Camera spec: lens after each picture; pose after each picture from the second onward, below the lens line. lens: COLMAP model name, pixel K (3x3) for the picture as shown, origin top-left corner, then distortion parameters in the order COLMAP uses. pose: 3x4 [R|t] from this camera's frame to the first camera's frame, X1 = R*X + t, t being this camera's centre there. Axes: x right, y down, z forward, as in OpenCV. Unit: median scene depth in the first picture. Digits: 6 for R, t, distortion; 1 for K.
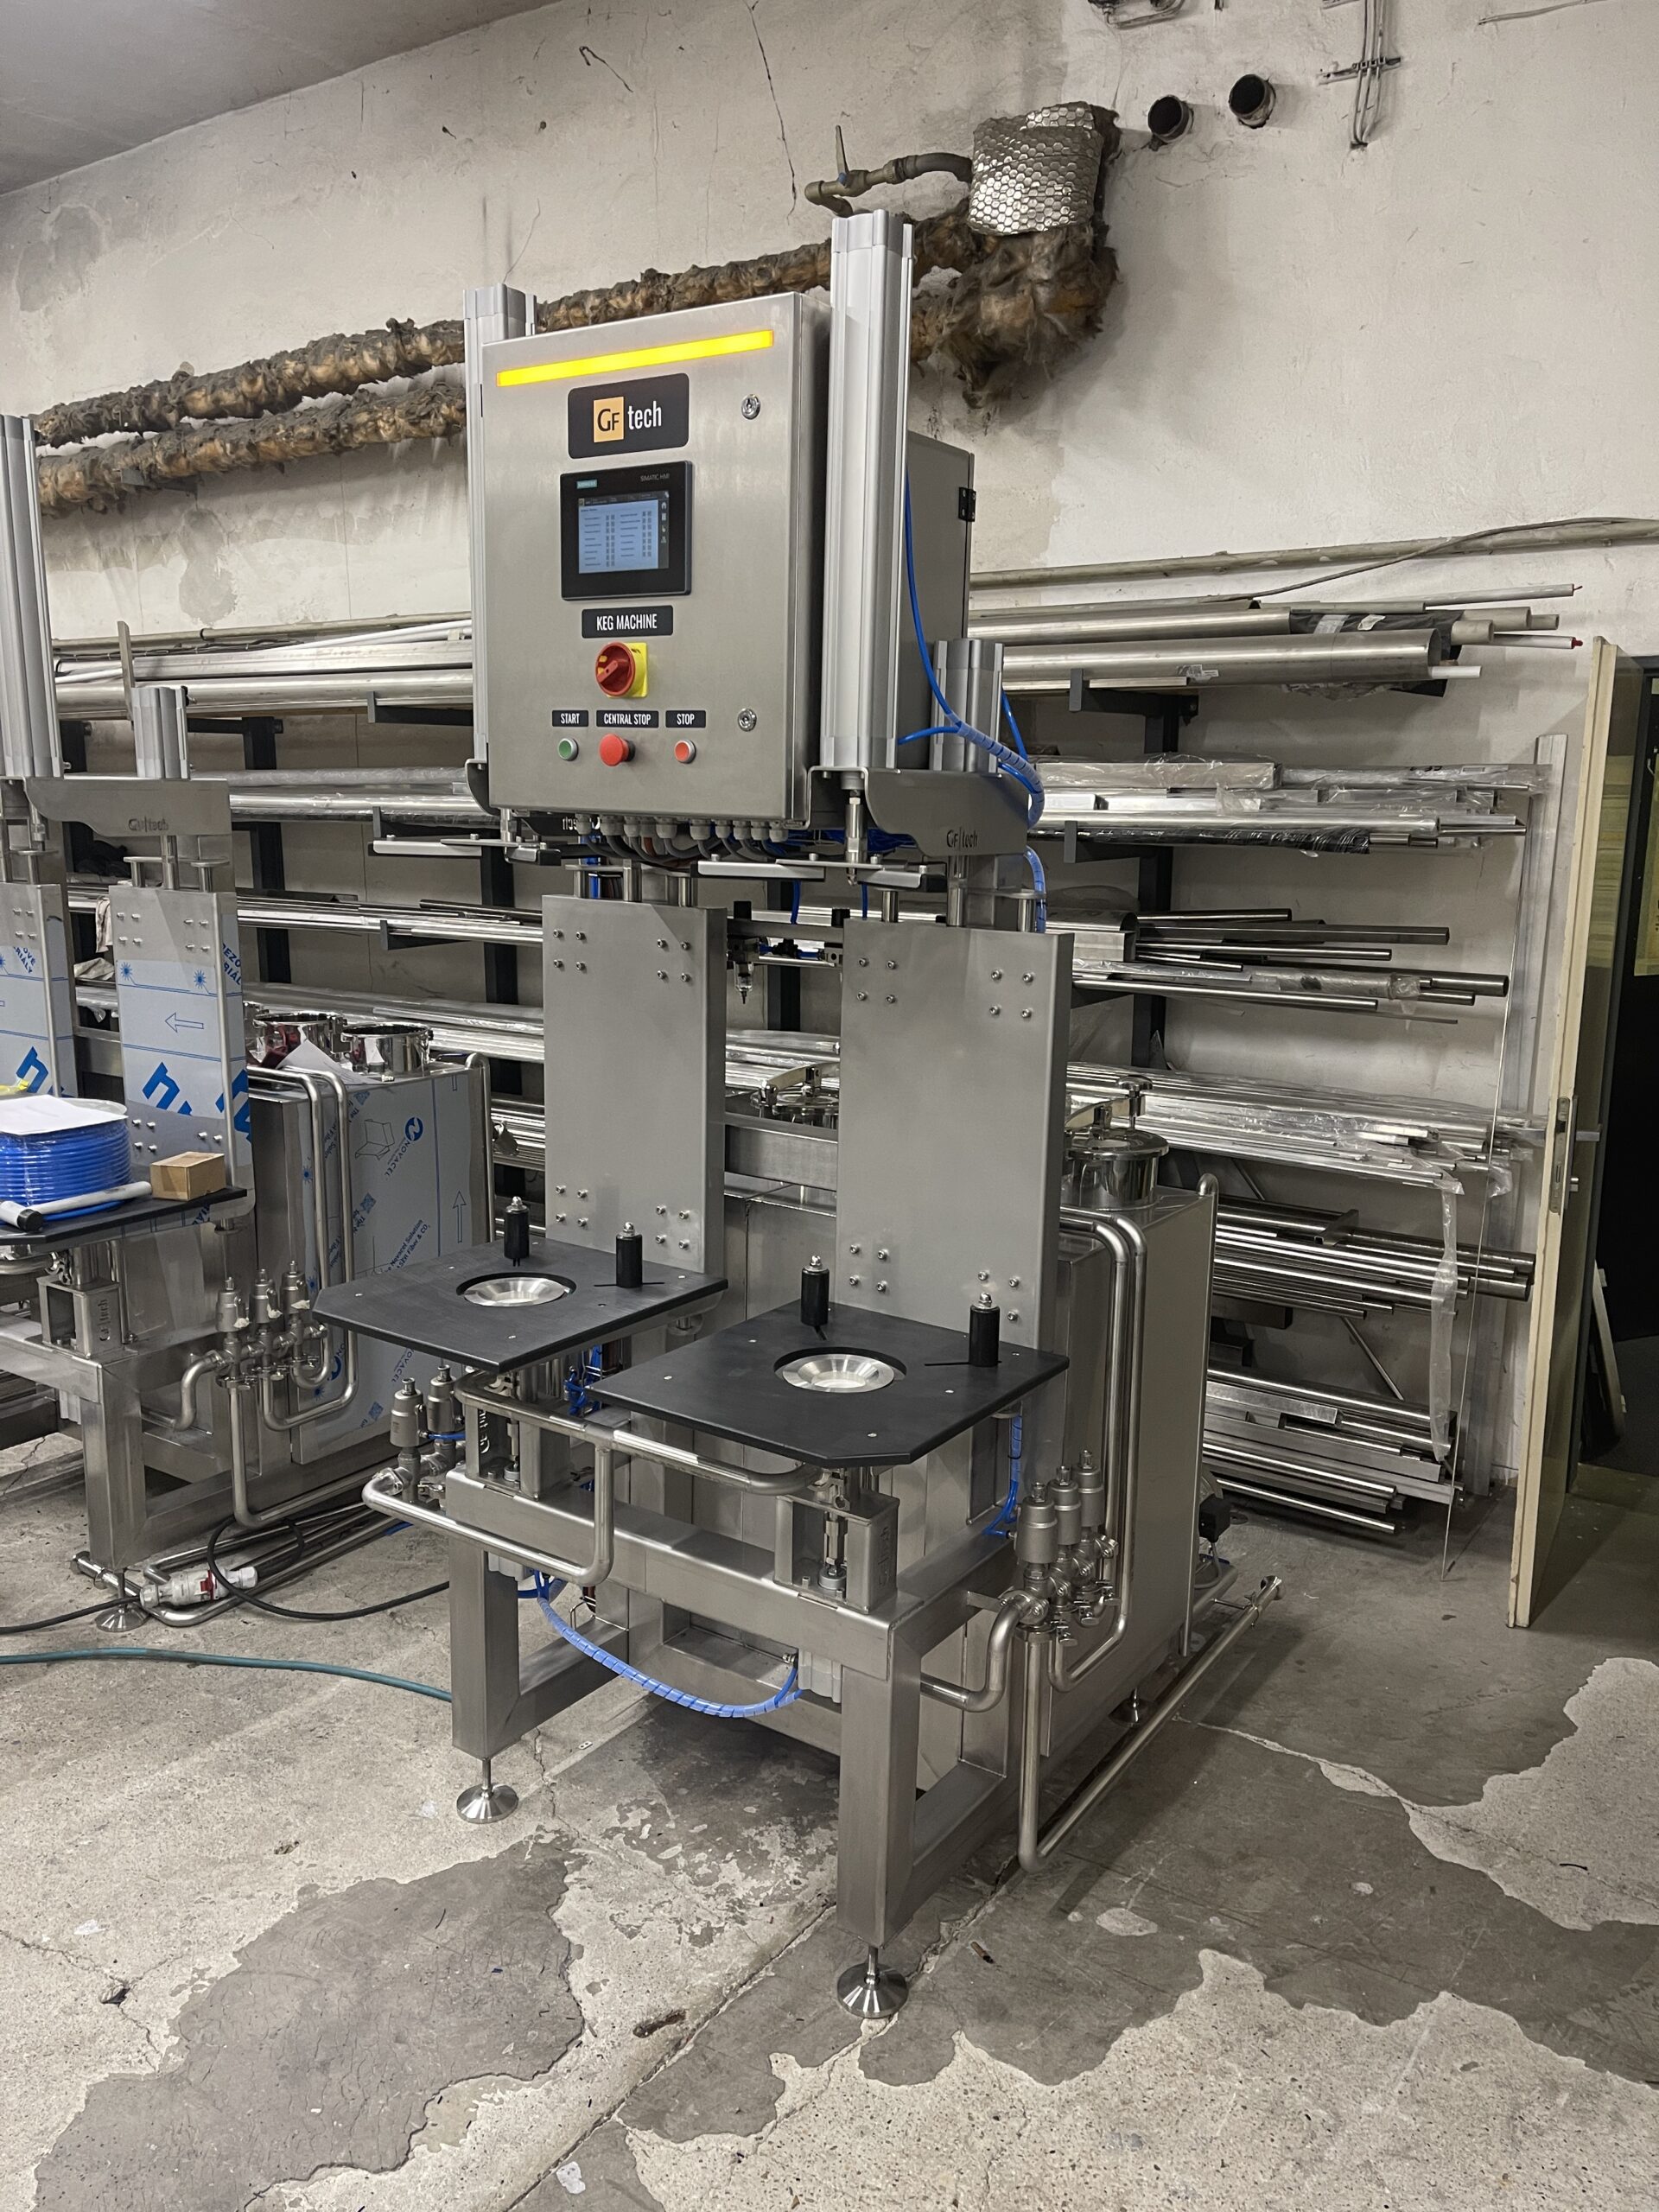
lens RADIAL K [[1684.9, 0, 829.5], [0, 1684.9, 1106.0], [0, 0, 1]] dist [0.063436, -0.094099]
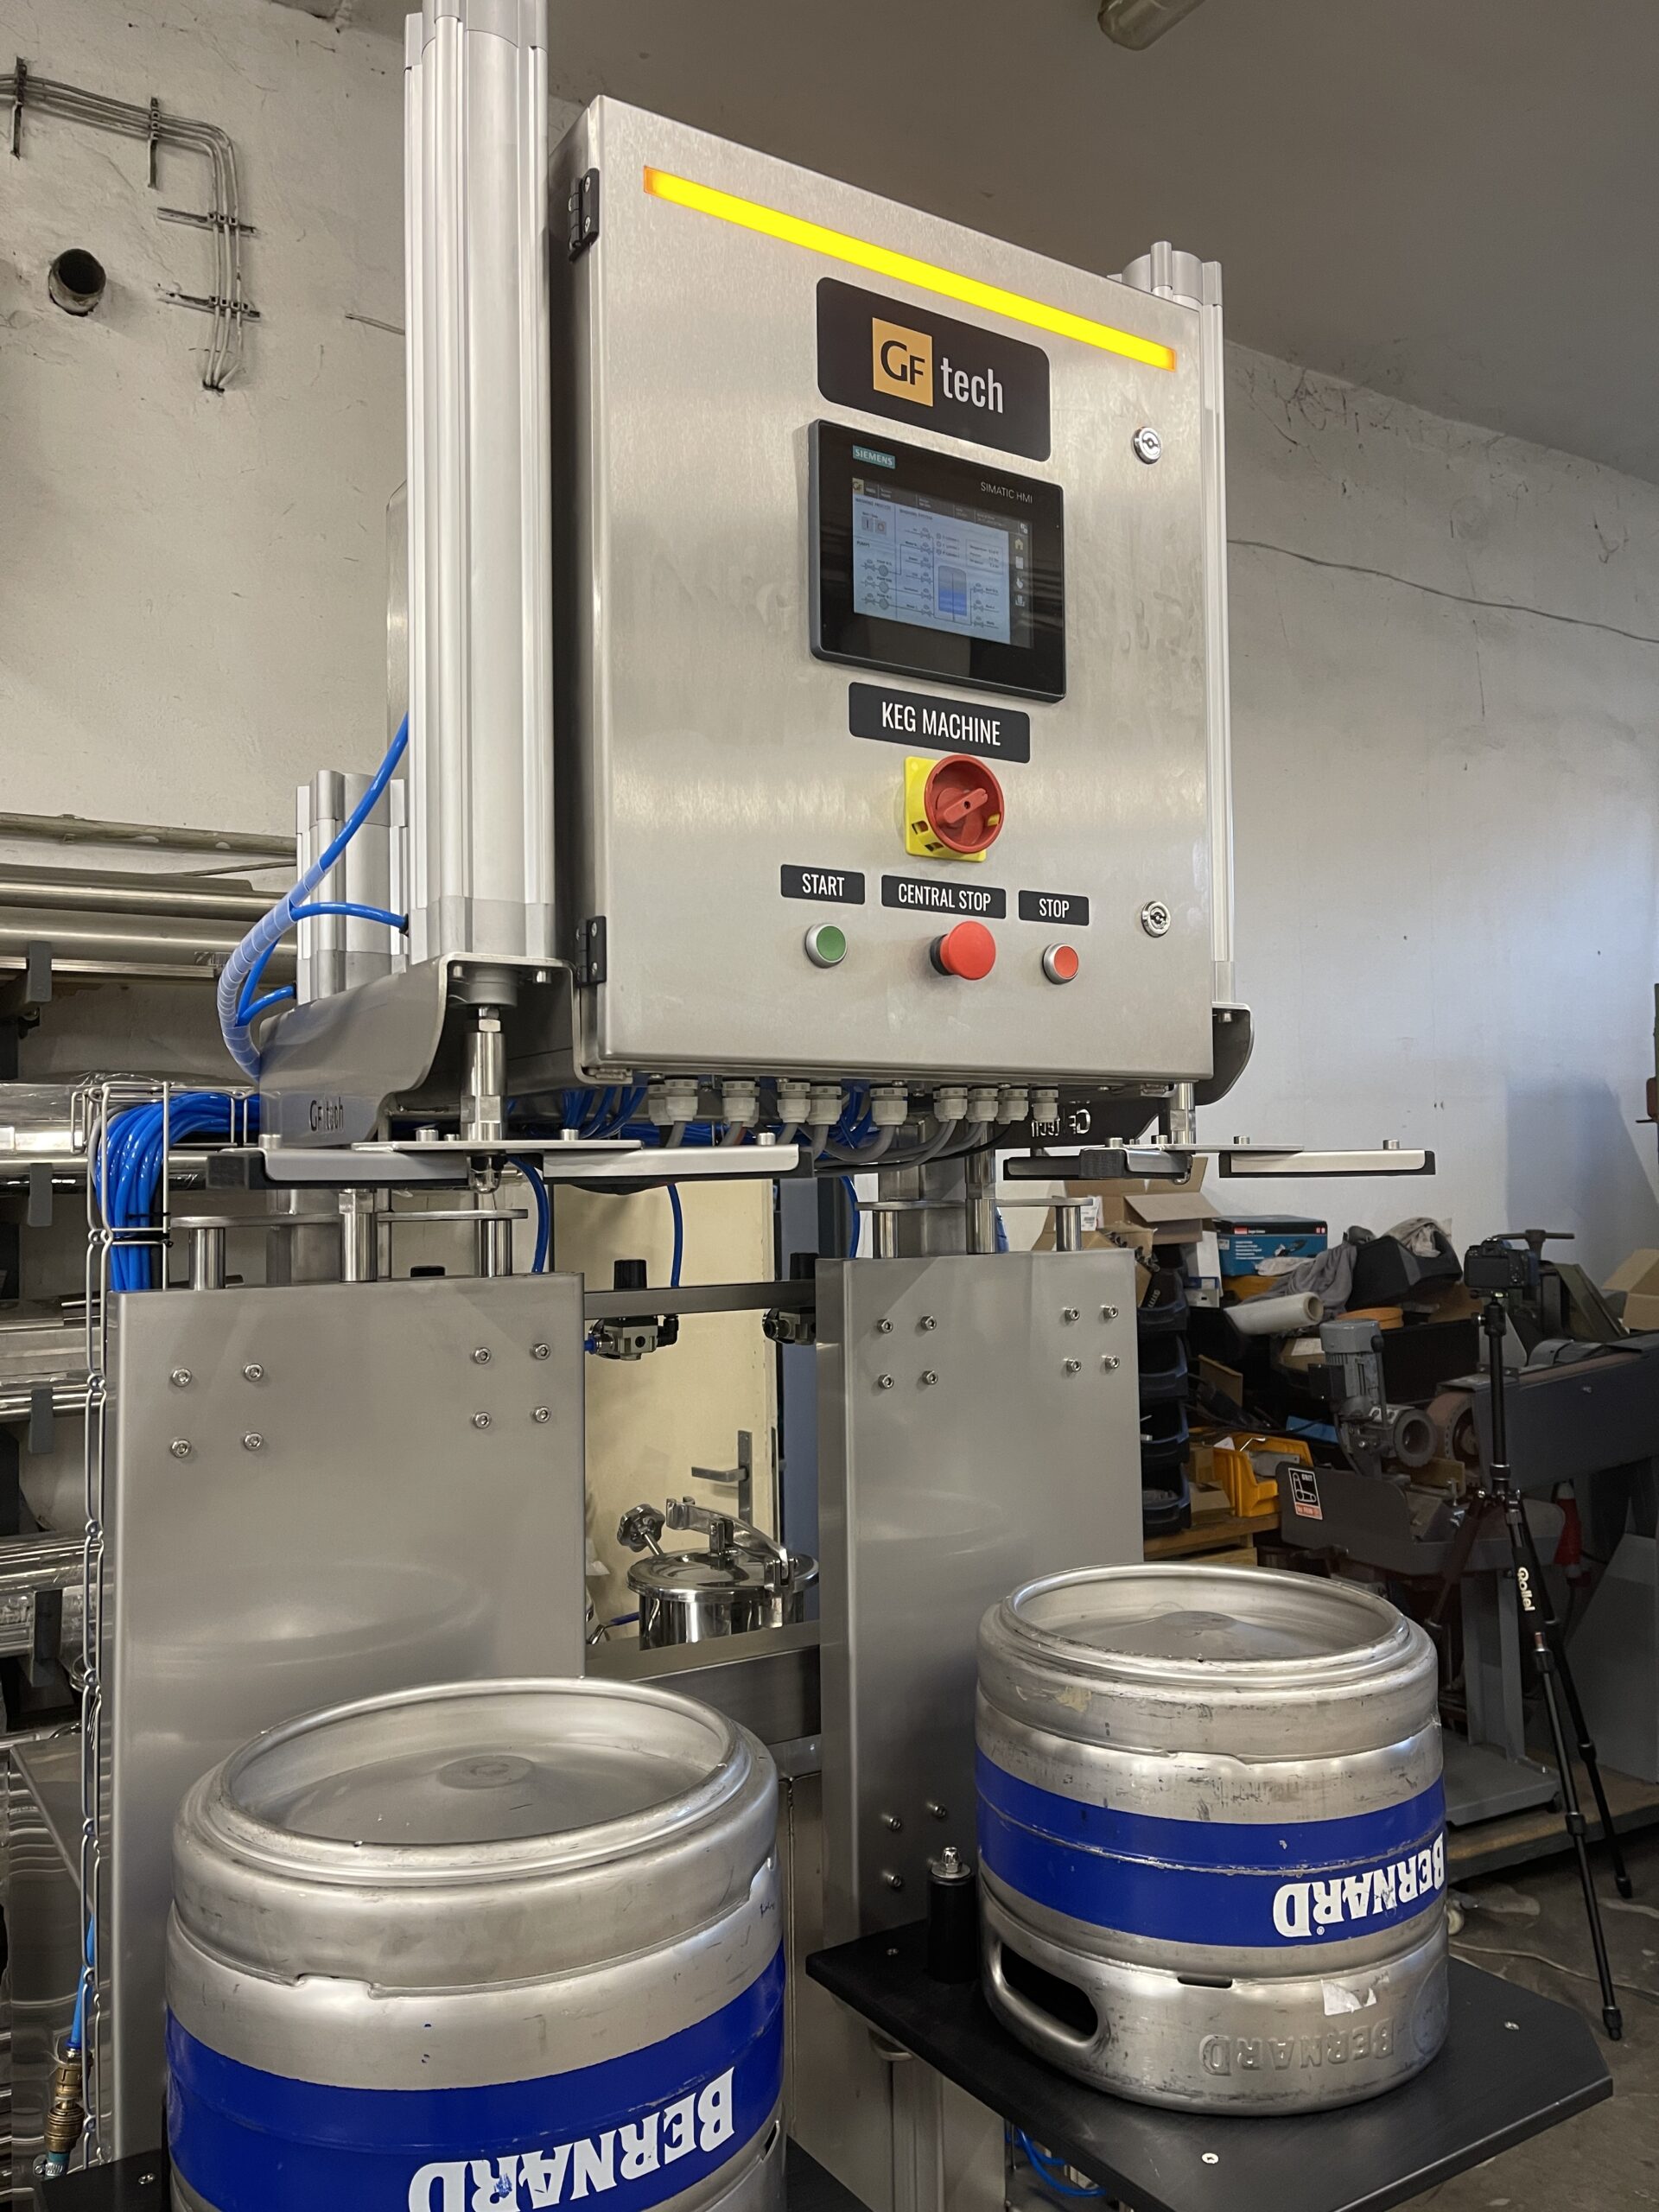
lens RADIAL K [[1684.9, 0, 829.5], [0, 1684.9, 1106.0], [0, 0, 1]] dist [0.063436, -0.094099]
pose [[0.393695, 0.015595, 0.919109, -0.627665], [0.193814, 0.975971, -0.099579, -0.120445], [-0.898577, 0.217340, 0.381213, 0.854345]]
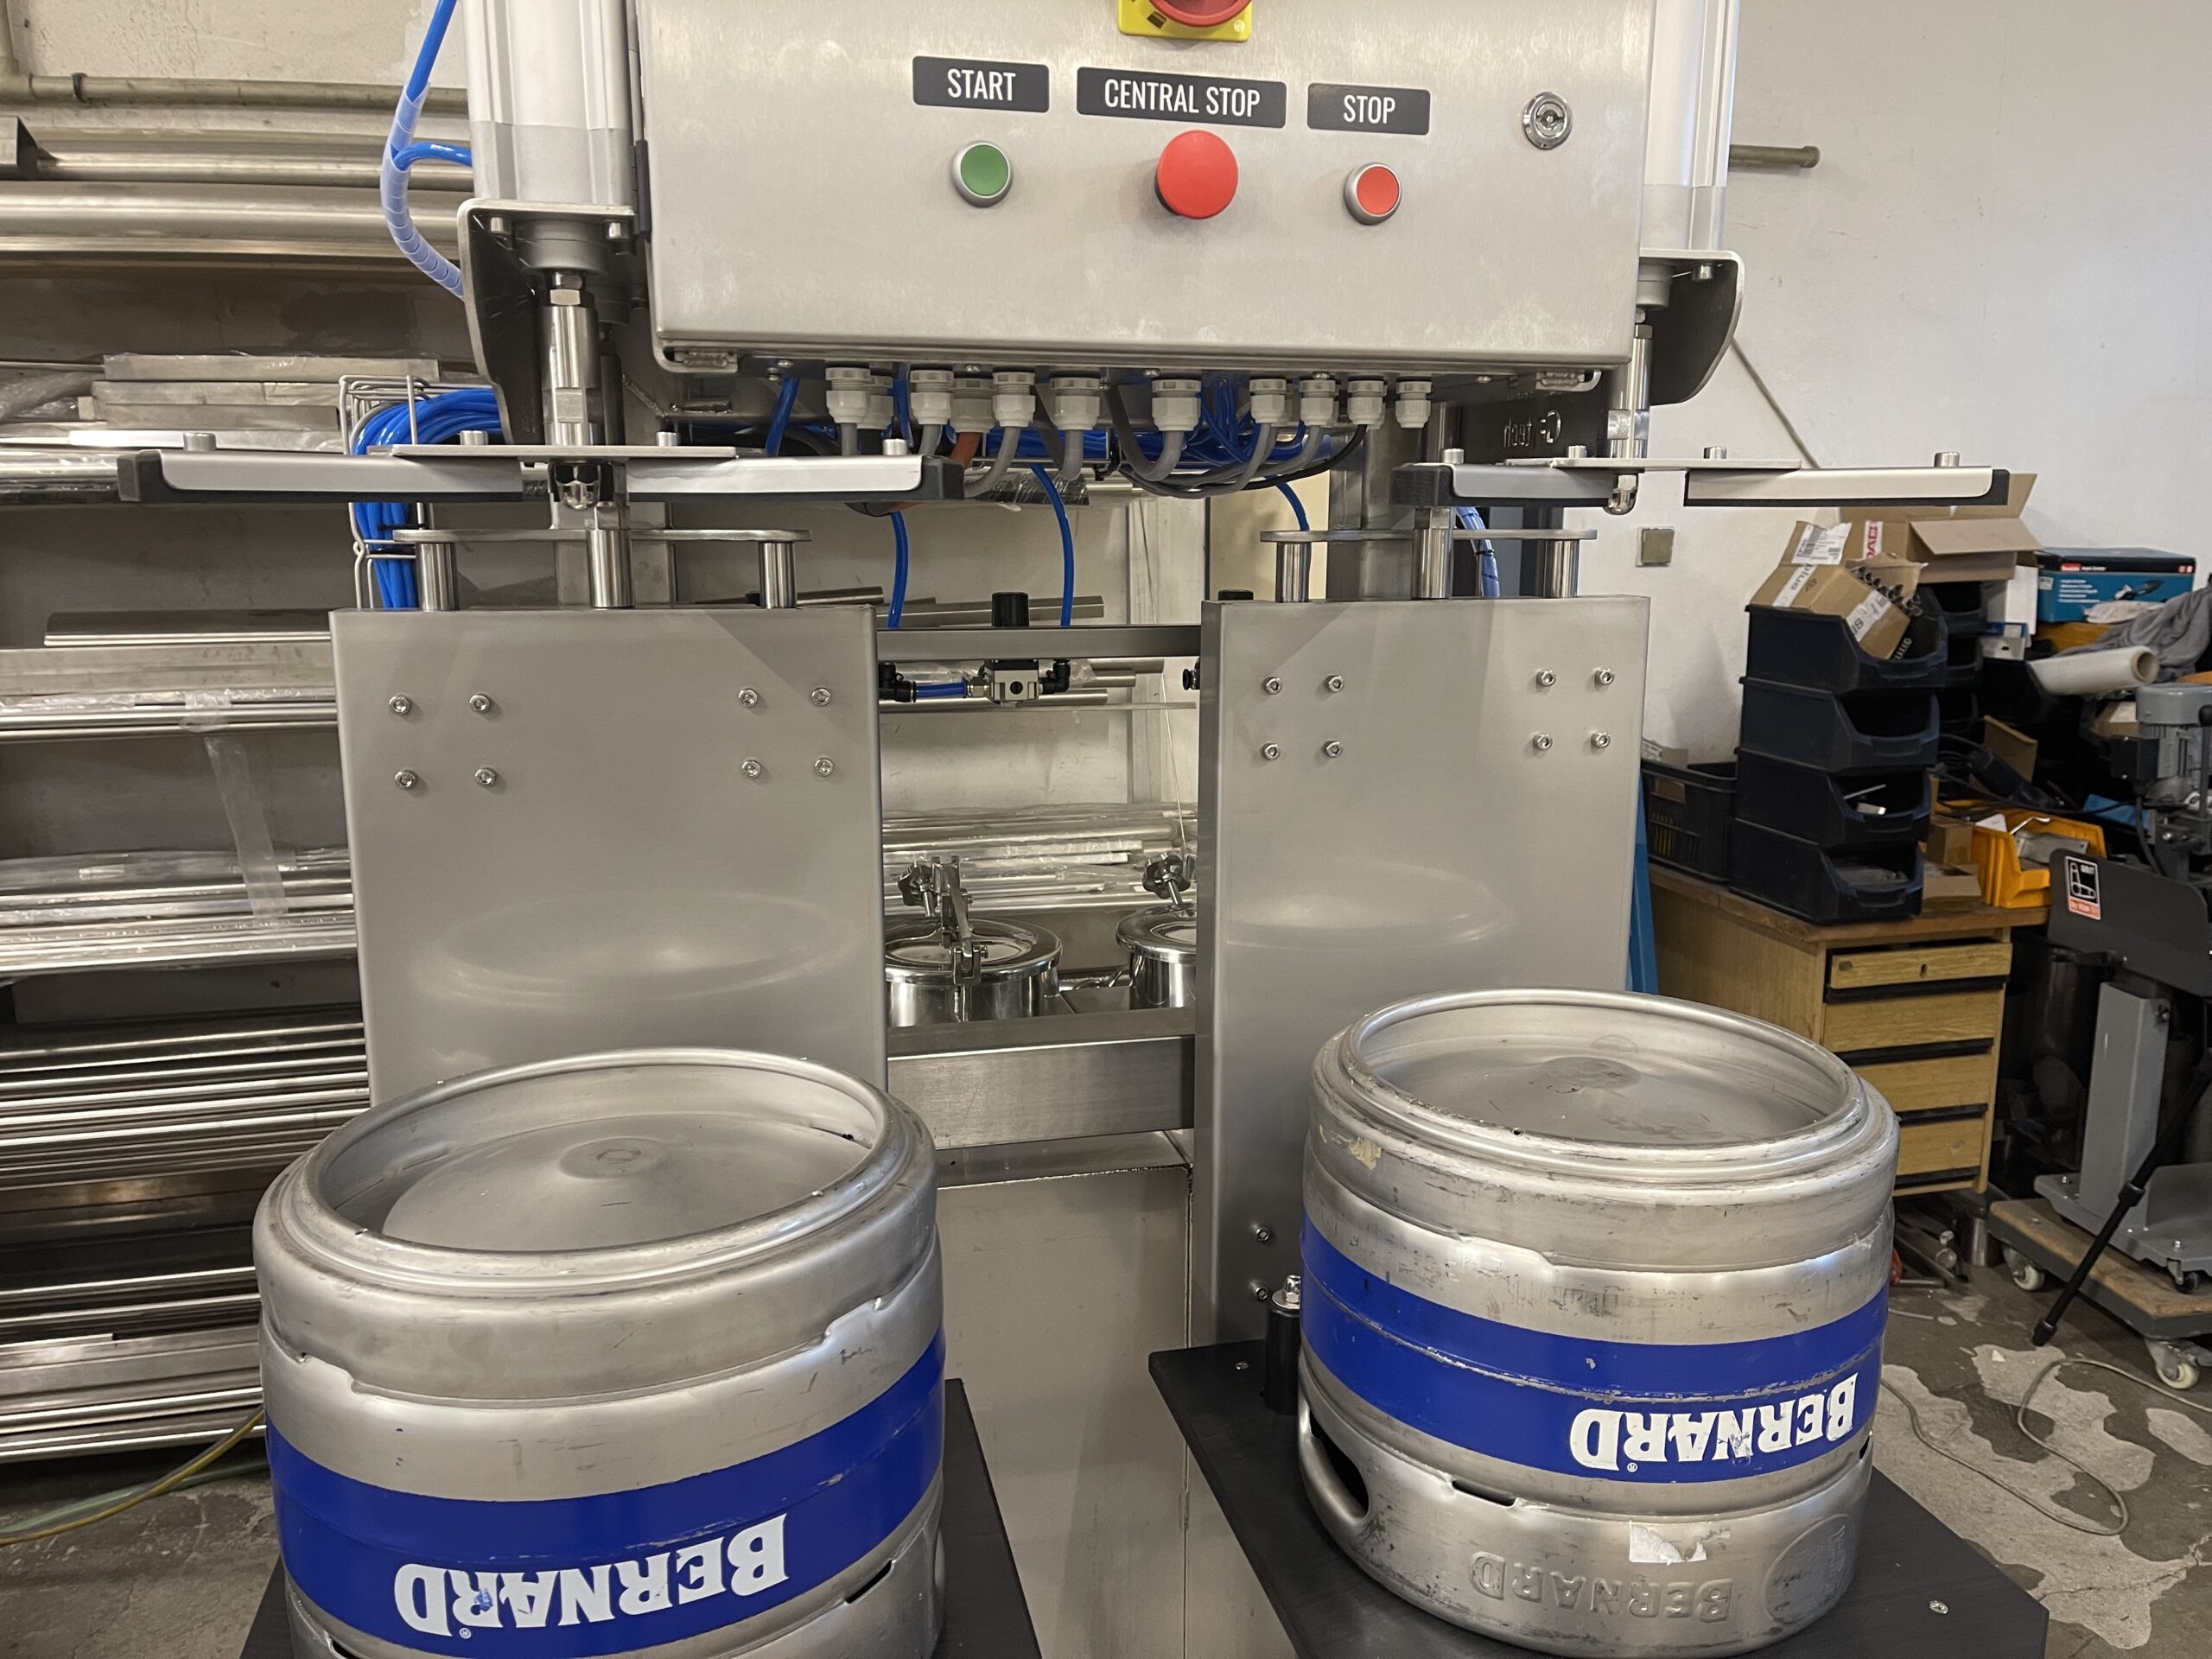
lens RADIAL K [[1688.2, 0, 1112.6], [0, 1688.2, 845.6], [0, 0, 1]] dist [0.024021, 0.006201]
pose [[0.670648, -0.167952, 0.722512, -0.436290], [0.150084, 0.984608, 0.089566, -0.102222], [-0.726434, 0.048370, 0.685532, 0.768847]]
